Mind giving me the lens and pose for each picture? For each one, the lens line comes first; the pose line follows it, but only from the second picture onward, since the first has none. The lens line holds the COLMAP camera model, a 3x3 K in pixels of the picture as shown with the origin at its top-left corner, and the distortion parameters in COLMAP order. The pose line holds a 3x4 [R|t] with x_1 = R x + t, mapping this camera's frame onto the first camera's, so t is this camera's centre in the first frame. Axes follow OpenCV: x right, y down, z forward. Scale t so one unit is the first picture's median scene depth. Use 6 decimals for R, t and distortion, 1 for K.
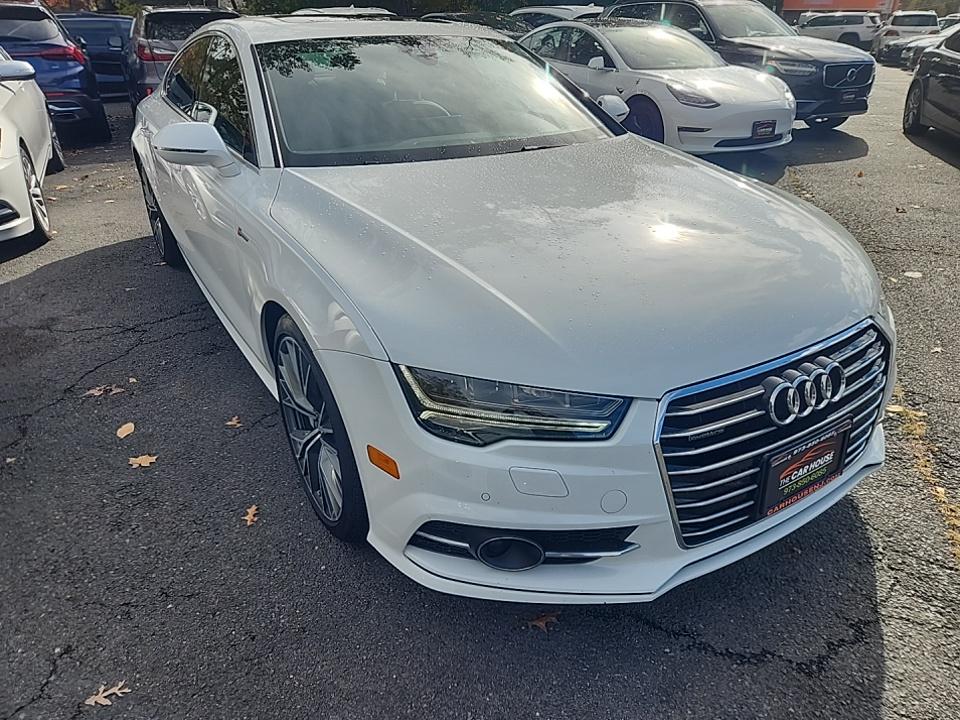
lens RADIAL K [[642.6, 0, 480.0], [0, 642.6, 360.0], [0, 0, 1]] dist [0.063098, -0.046389]
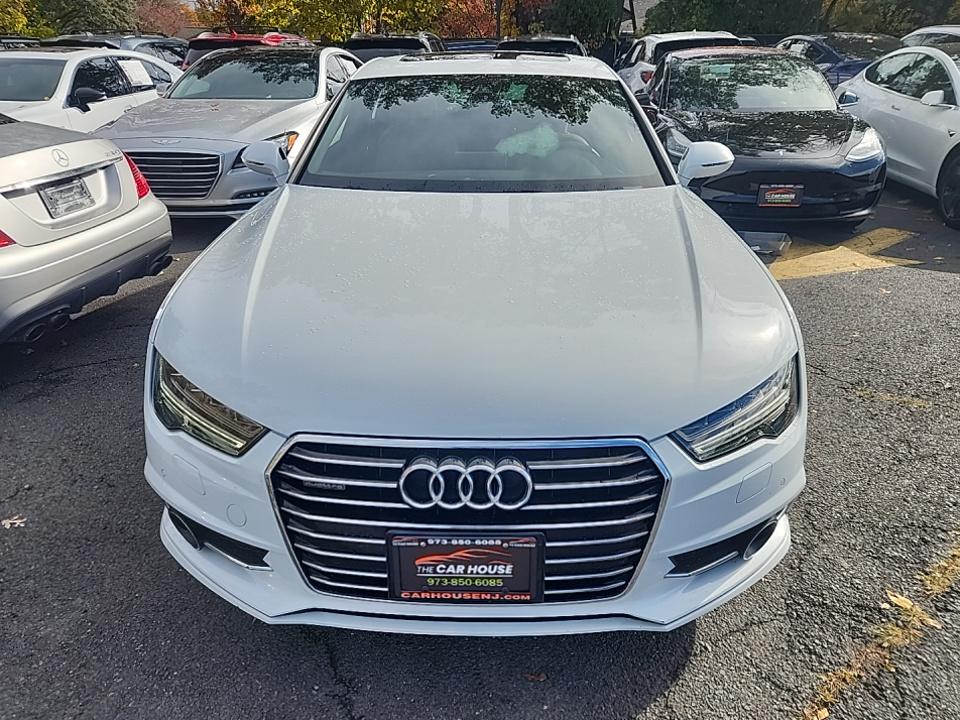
lens RADIAL K [[642.6, 0, 480.0], [0, 642.6, 360.0], [0, 0, 1]] dist [0.063098, -0.046389]
pose [[0.835307, 0.243719, -0.492811, 0.882642], [-0.254300, 0.965997, 0.046698, -0.163398], [0.487436, 0.086315, 0.868882, 0.194090]]
